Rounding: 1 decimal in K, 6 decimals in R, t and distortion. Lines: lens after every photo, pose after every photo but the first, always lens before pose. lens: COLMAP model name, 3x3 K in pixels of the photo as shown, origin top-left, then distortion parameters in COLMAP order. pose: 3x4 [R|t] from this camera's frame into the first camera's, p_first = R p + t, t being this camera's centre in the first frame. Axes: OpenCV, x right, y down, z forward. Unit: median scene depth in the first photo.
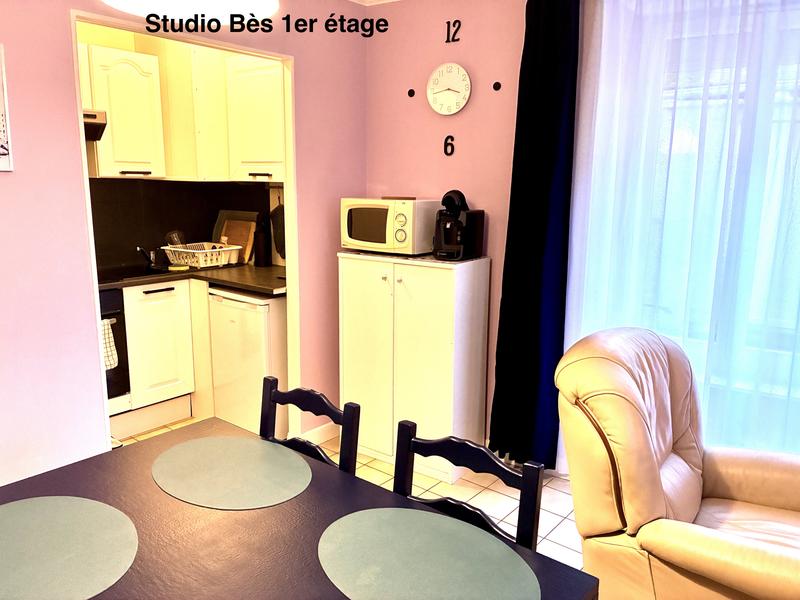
lens RADIAL K [[605.9, 0, 401.6], [0, 605.9, 300.5], [0, 0, 1]] dist [0.044769, -0.061512]
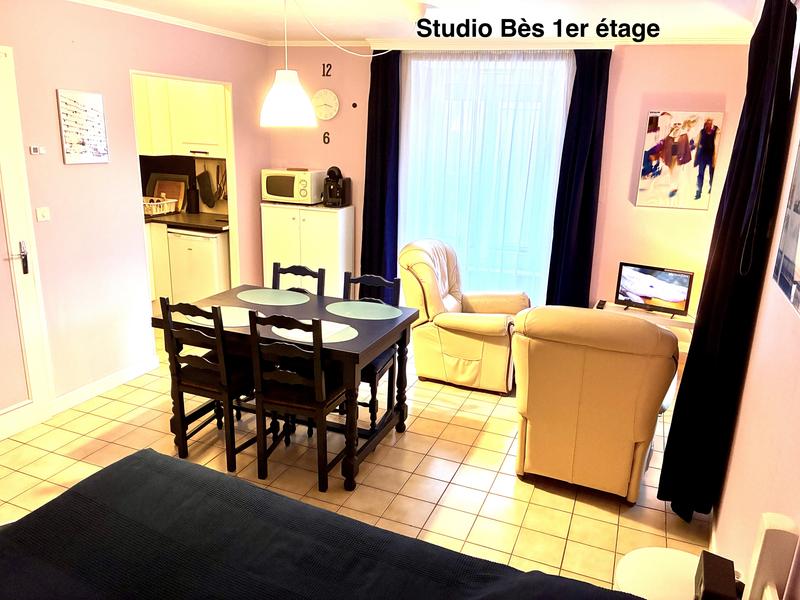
lens RADIAL K [[605.9, 0, 401.3], [0, 605.9, 301.1], [0, 0, 1]] dist [0.044769, -0.061512]
pose [[0.955530, -0.063745, 0.287921, -0.236465], [0.037363, 0.994659, 0.096219, 0.039276], [-0.292516, -0.081183, 0.952808, -0.695891]]
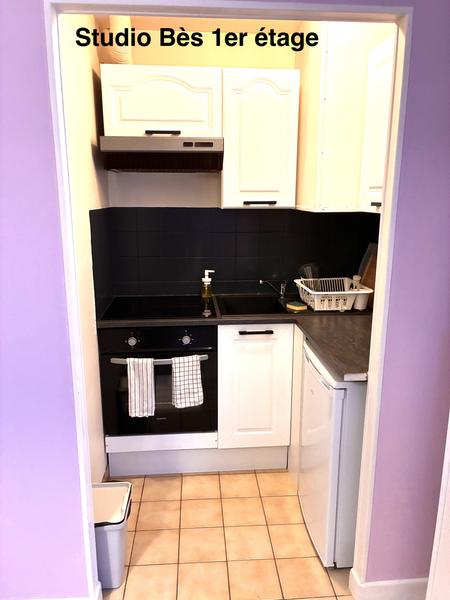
lens RADIAL K [[454.4, 0, 222.5], [0, 454.4, 299.0], [0, 0, 1]] dist [0.044769, -0.061512]
pose [[0.684705, 0.147493, -0.713740, 0.049891], [-0.134383, 0.988067, 0.075266, -0.122007], [0.716324, 0.044380, 0.696355, 0.539638]]
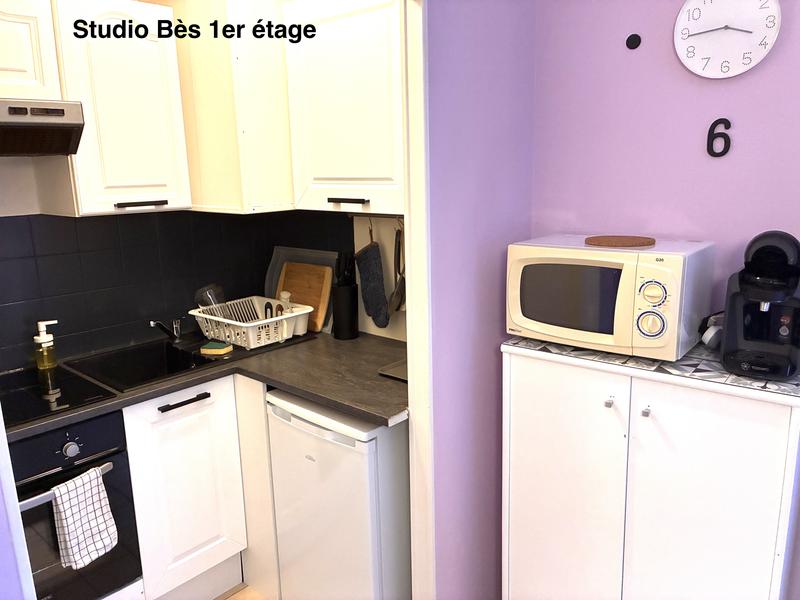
lens RADIAL K [[605.9, 0, 405.9], [0, 605.9, 296.6], [0, 0, 1]] dist [0.044769, -0.061512]
pose [[0.998160, -0.025818, -0.054869, -0.163776], [0.026529, 0.999573, 0.012258, -0.133440], [0.054529, -0.013691, 0.998418, 0.464945]]
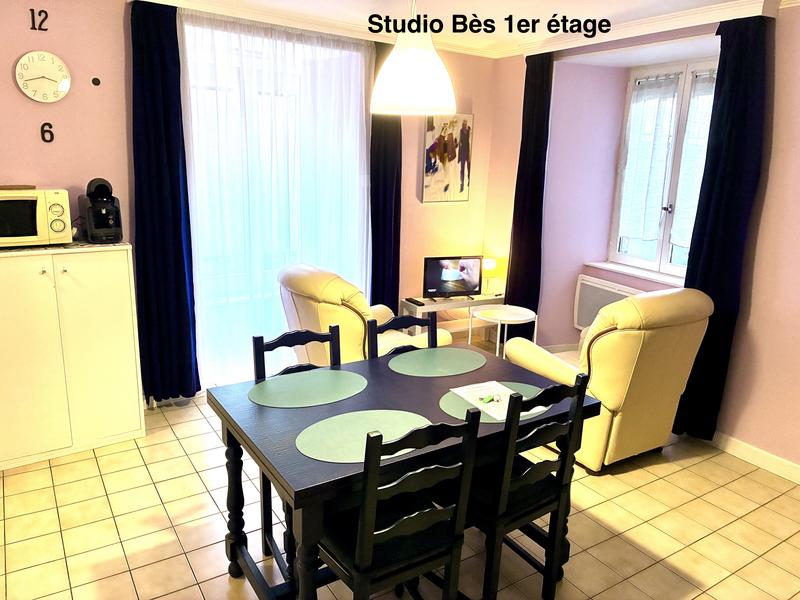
lens RADIAL K [[605.9, 0, 401.6], [0, 605.9, 300.2], [0, 0, 1]] dist [0.044769, -0.061512]
pose [[0.305927, -0.229398, 0.924005, -0.744410], [0.154822, 0.969606, 0.189459, -0.086471], [-0.939382, 0.085096, 0.332145, 0.134750]]
